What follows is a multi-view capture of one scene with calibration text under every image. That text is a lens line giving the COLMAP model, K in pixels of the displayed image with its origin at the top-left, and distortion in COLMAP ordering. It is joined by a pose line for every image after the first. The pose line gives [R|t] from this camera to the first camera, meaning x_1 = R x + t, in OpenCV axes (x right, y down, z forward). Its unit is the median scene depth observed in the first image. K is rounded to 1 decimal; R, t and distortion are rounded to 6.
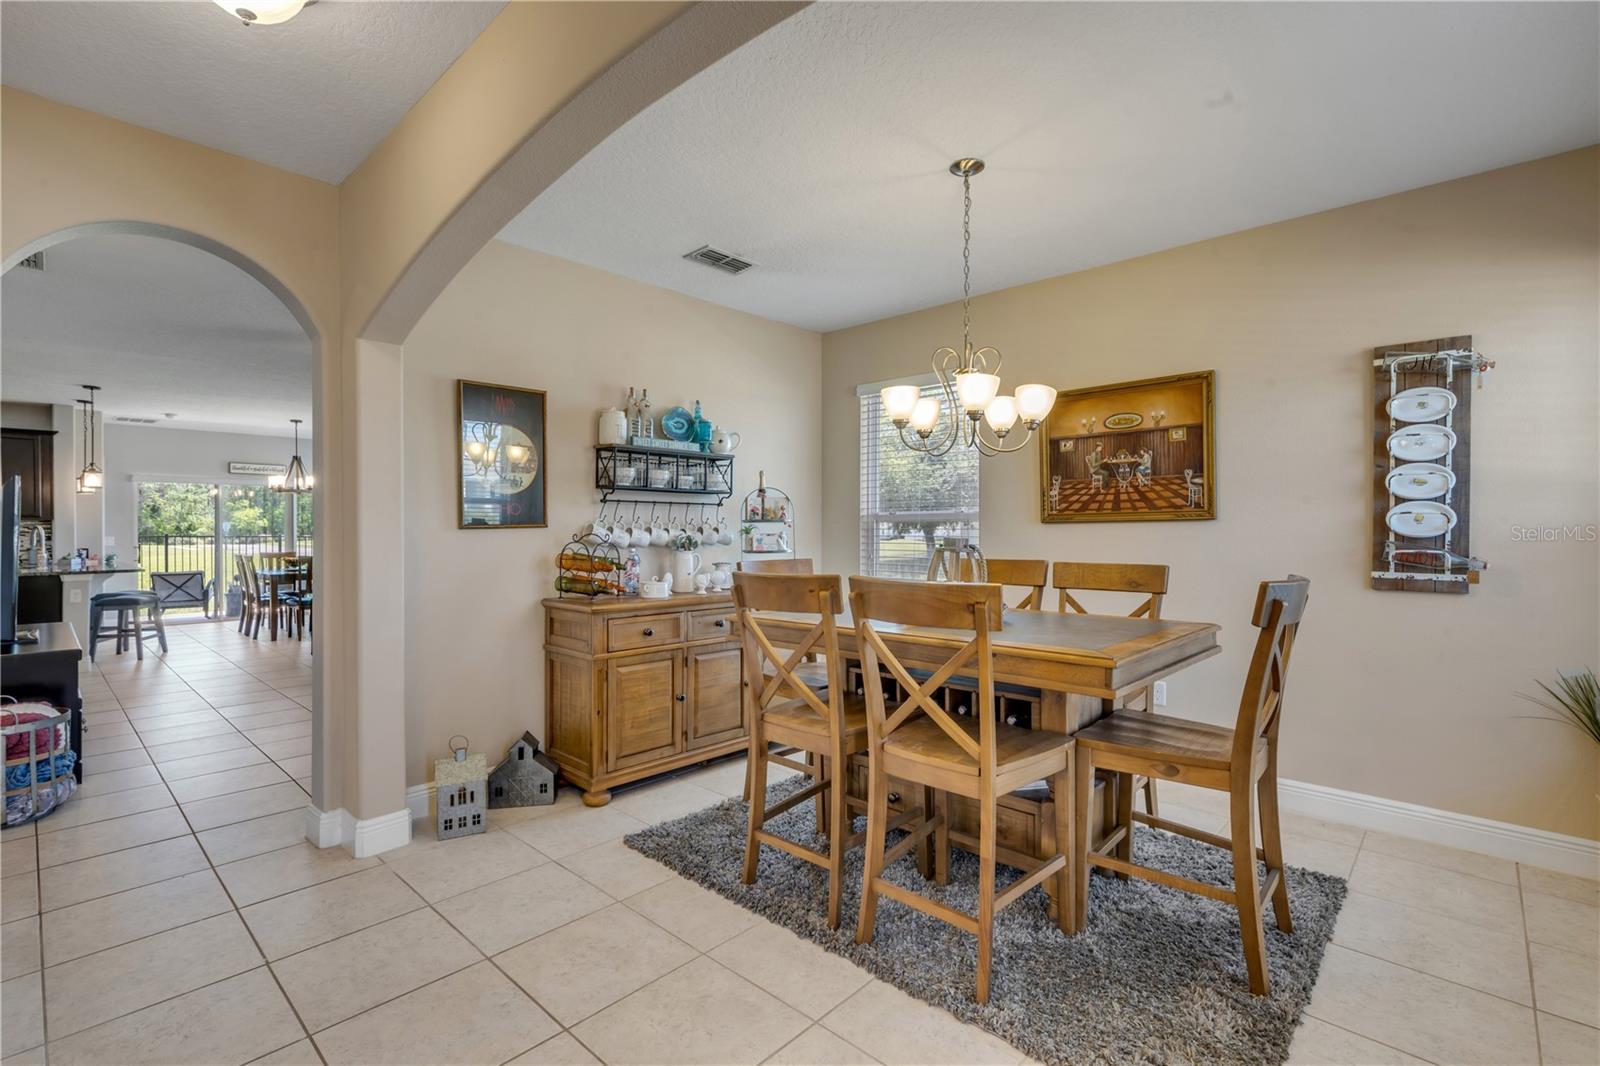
lens RADIAL K [[722.7, 0, 800.0], [0, 722.7, 533.0], [0, 0, 1]] dist [0.005418, -0.000851]
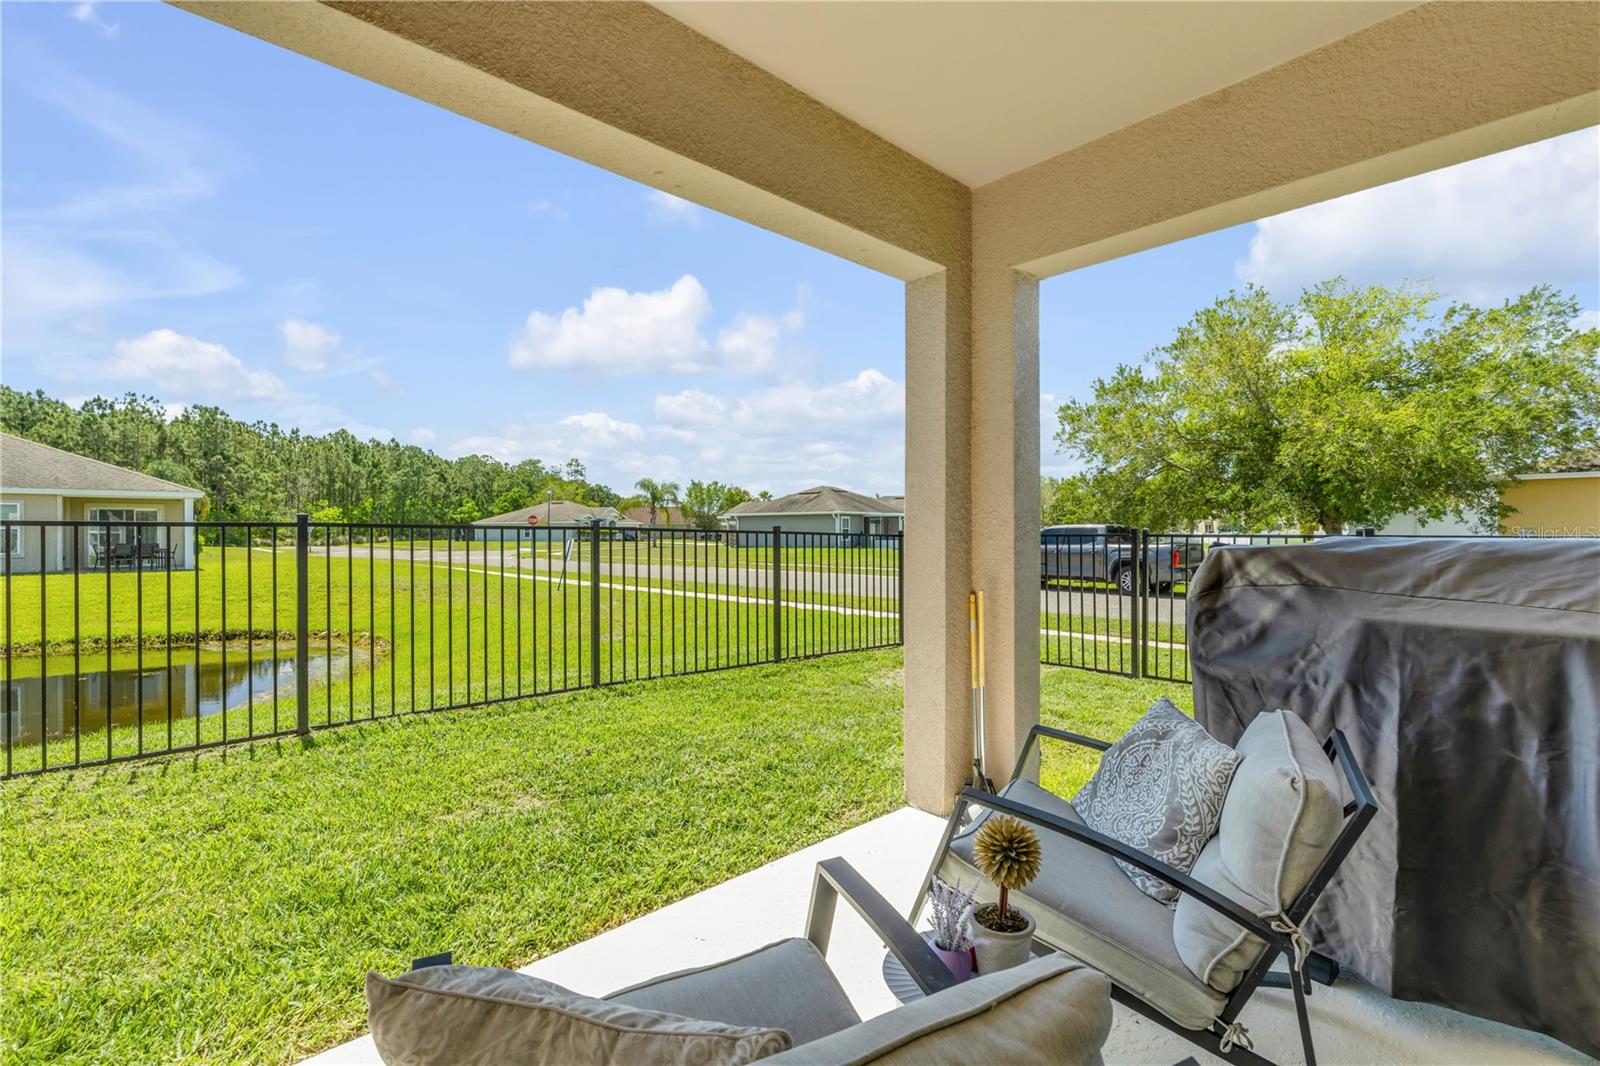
lens RADIAL K [[722.7, 0, 800.0], [0, 722.7, 533.0], [0, 0, 1]] dist [0.005418, -0.000851]
pose [[0.998008, -0.003614, -0.062980, -1.156411], [0.003658, 0.999993, 0.000583, 0.017156], [0.062977, -0.000813, 0.998015, 1.260193]]
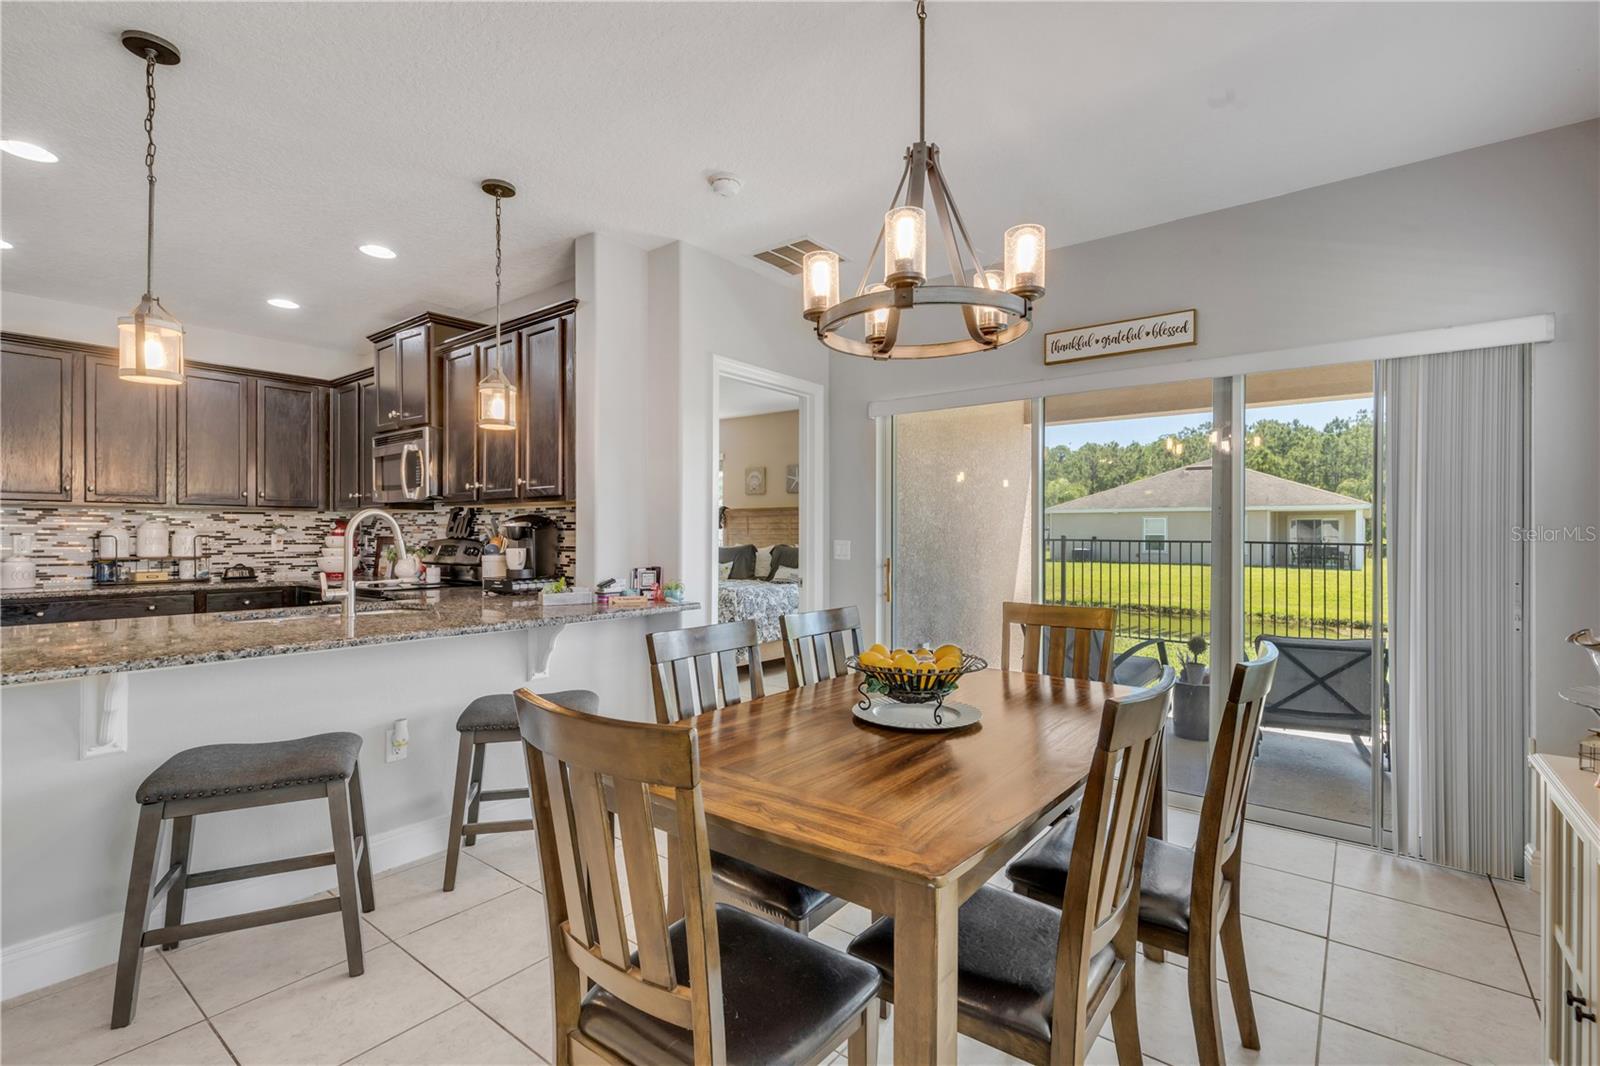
lens RADIAL K [[727.9, 0, 800.0], [0, 727.9, 533.0], [0, 0, 1]] dist [0.001587, -0.000115]
pose [[0.089856, -0.000773, -0.995954, -0.550268], [-0.005874, 0.999982, -0.001306, 0.001263], [0.995937, 0.005967, 0.089850, 1.053365]]
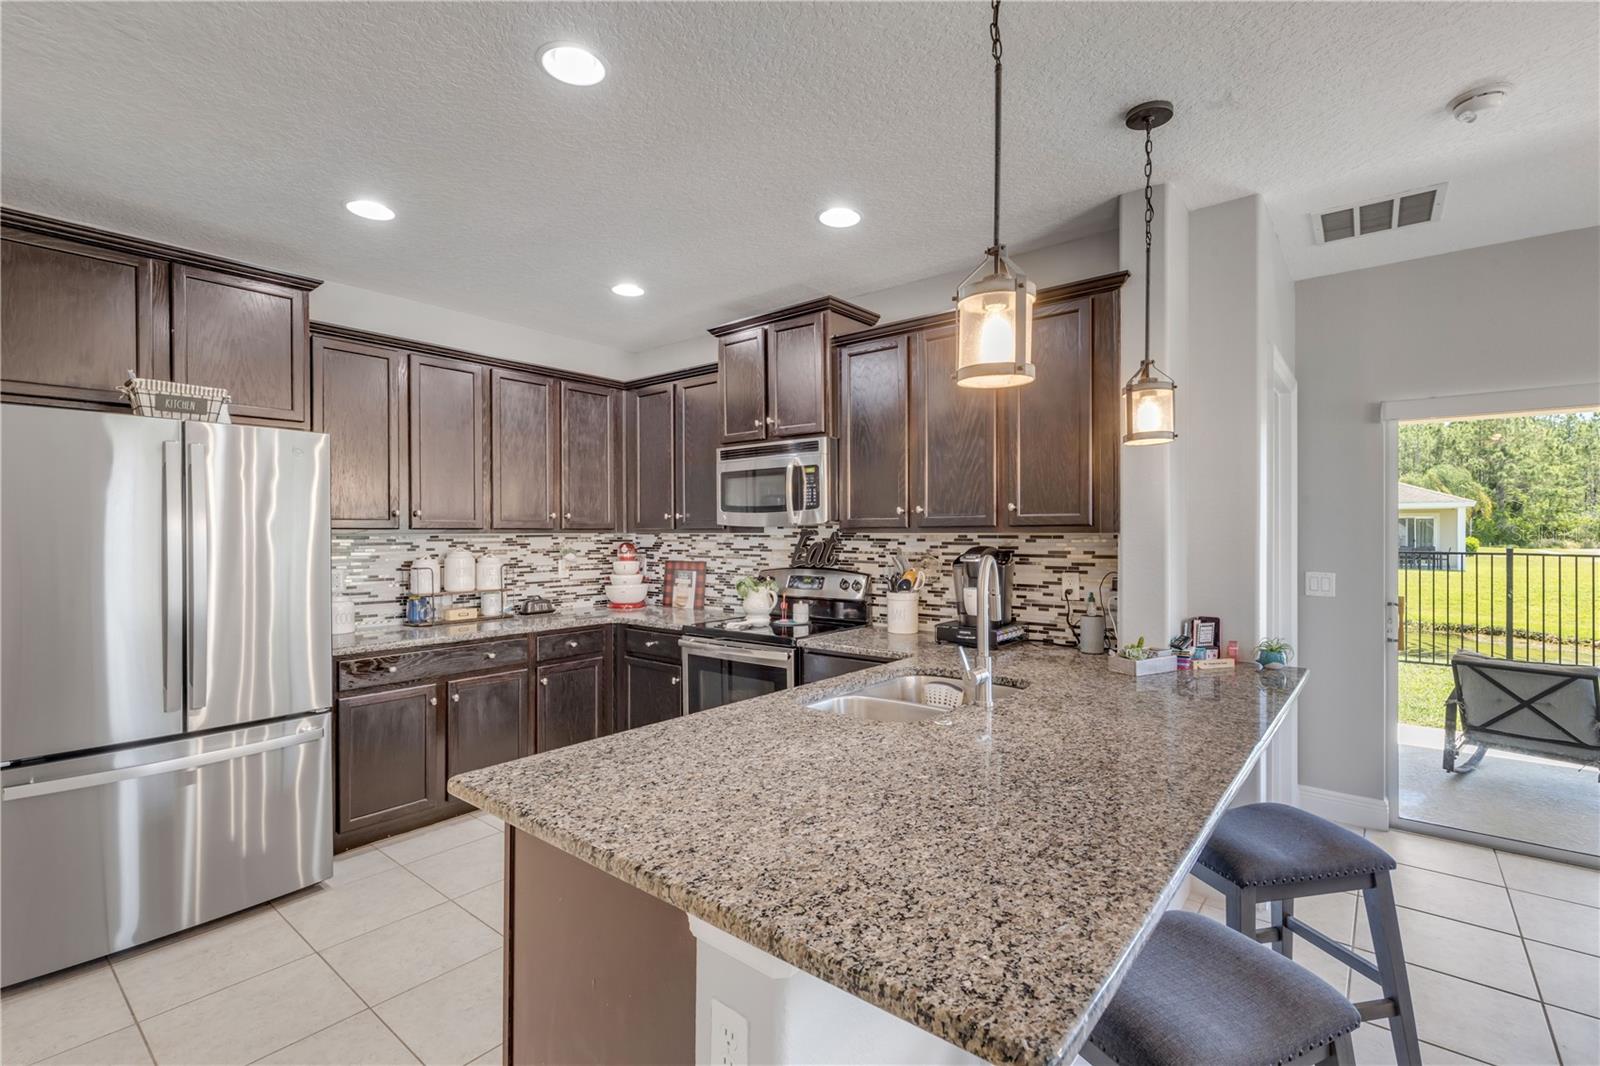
lens RADIAL K [[722.7, 0, 800.0], [0, 722.7, 533.0], [0, 0, 1]] dist [0.005418, -0.000851]
pose [[0.063579, 0.002381, -0.997974, -0.672291], [-0.001940, 0.999996, 0.002263, -0.018459], [0.997975, 0.001792, 0.063584, 0.786176]]
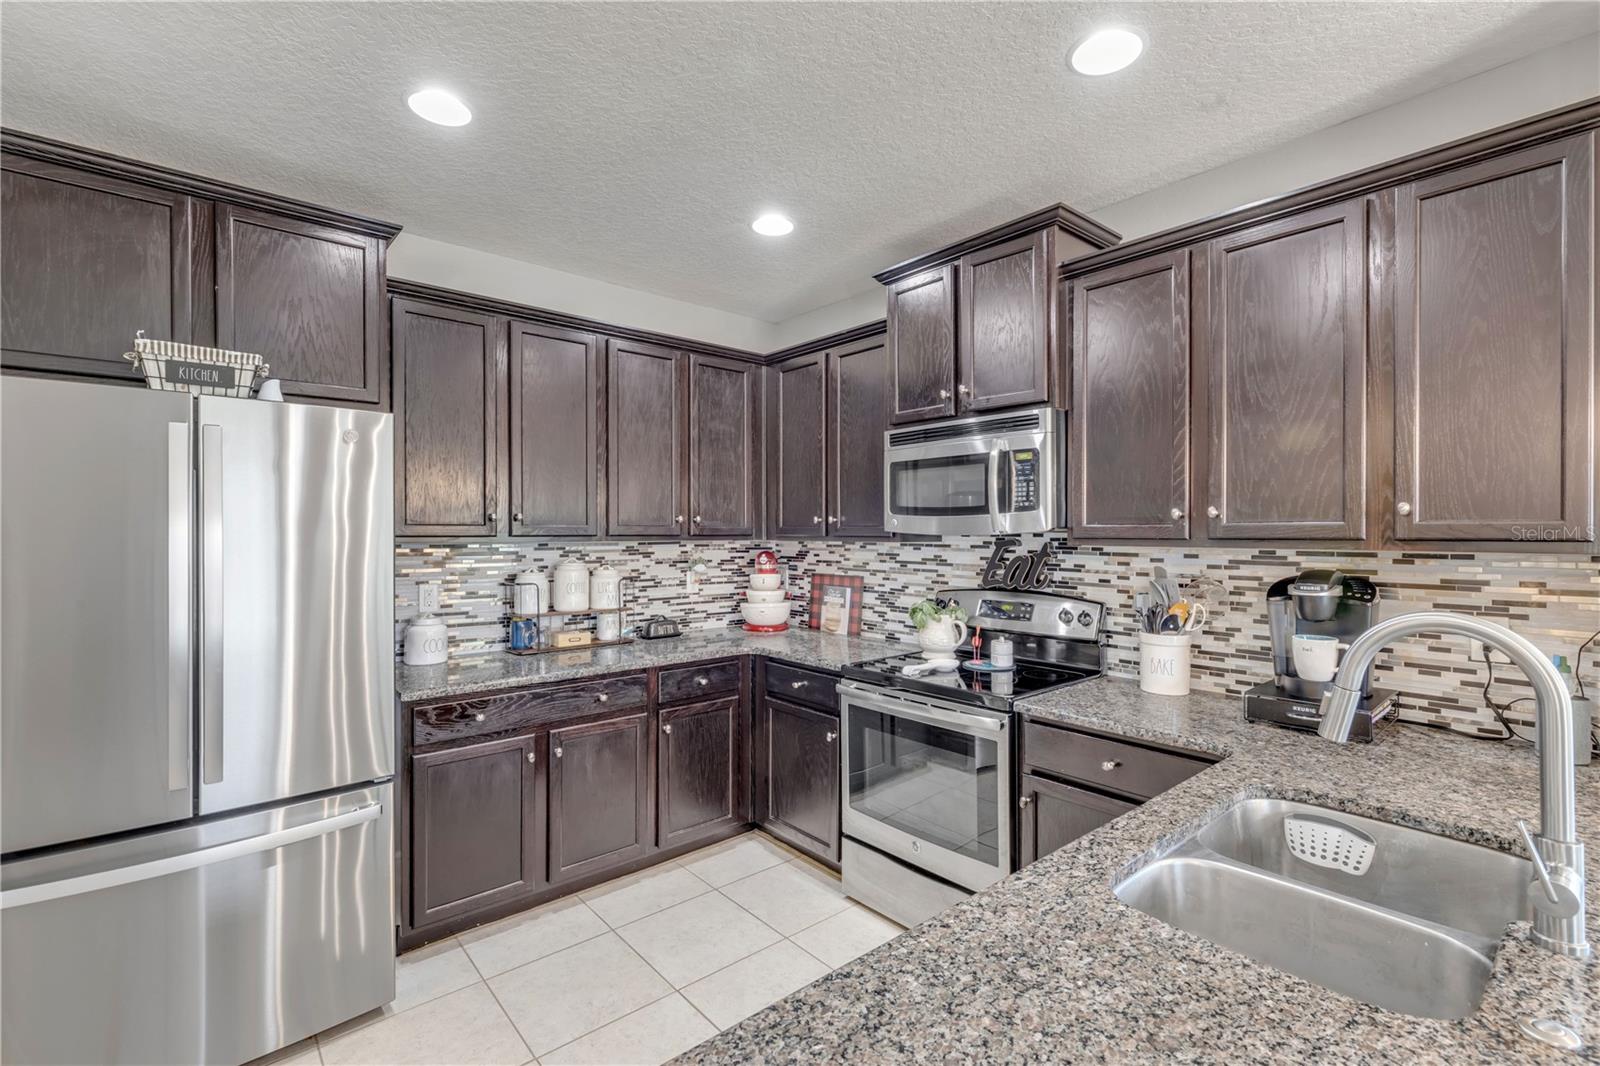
lens RADIAL K [[715.2, 0, 798.7], [0, 715.2, 534.3], [0, 0, 1]] dist [0.004504, -0.000045]
pose [[-0.111658, 0.005443, -0.993732, -0.794554], [-0.005460, 0.999967, 0.006091, -0.023511], [0.993732, 0.006106, -0.111624, 0.757933]]
